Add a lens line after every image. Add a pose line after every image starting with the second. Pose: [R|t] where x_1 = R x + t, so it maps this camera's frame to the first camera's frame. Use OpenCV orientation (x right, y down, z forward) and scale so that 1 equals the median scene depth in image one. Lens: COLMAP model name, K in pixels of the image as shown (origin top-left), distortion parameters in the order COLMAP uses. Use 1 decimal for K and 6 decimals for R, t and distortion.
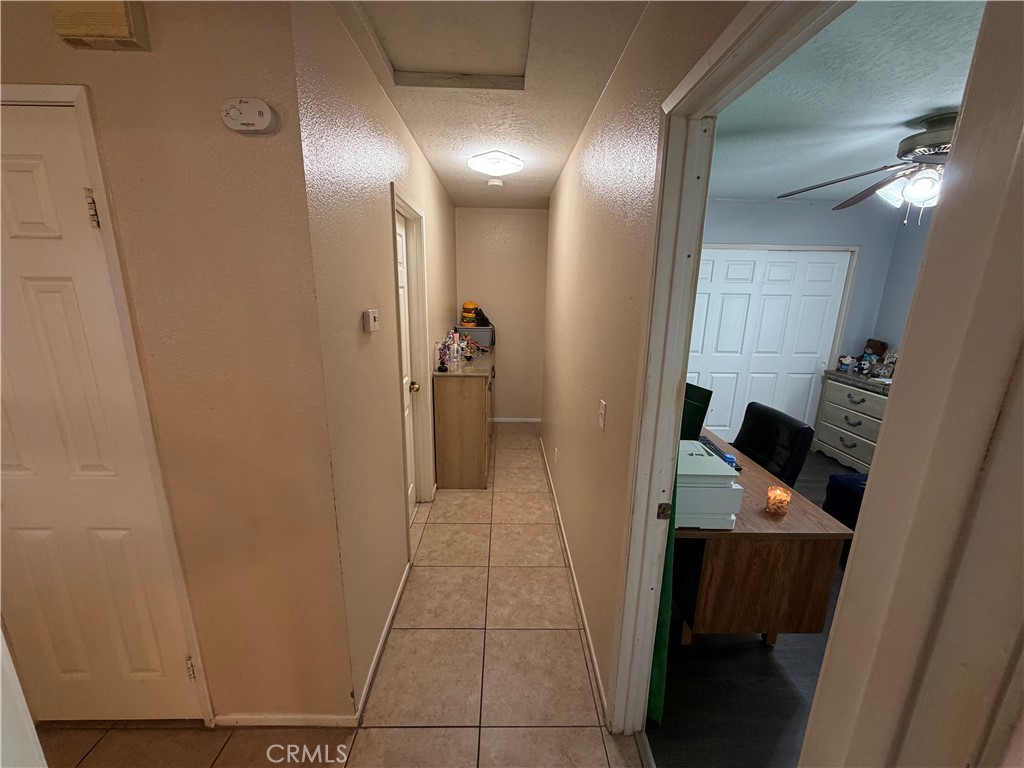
lens RADIAL K [[417.1, 0, 513.9], [0, 417.1, 388.2], [0, 0, 1]] dist [0.000445, -0.000106]
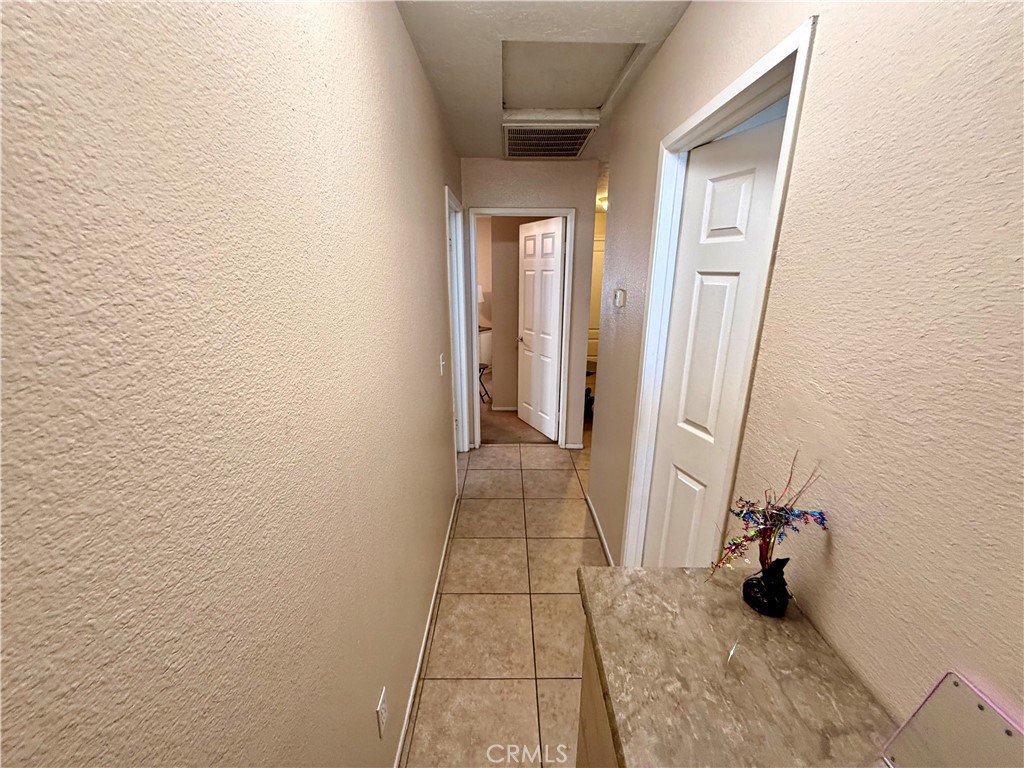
lens RADIAL K [[417.1, 0, 513.9], [0, 417.1, 388.2], [0, 0, 1]] dist [0.000445, -0.000106]
pose [[-0.999759, -0.021916, 0.001332, -0.009086], [-0.018367, 0.868047, 0.496143, -0.191853], [-0.012030, 0.495999, -0.868240, 0.786980]]
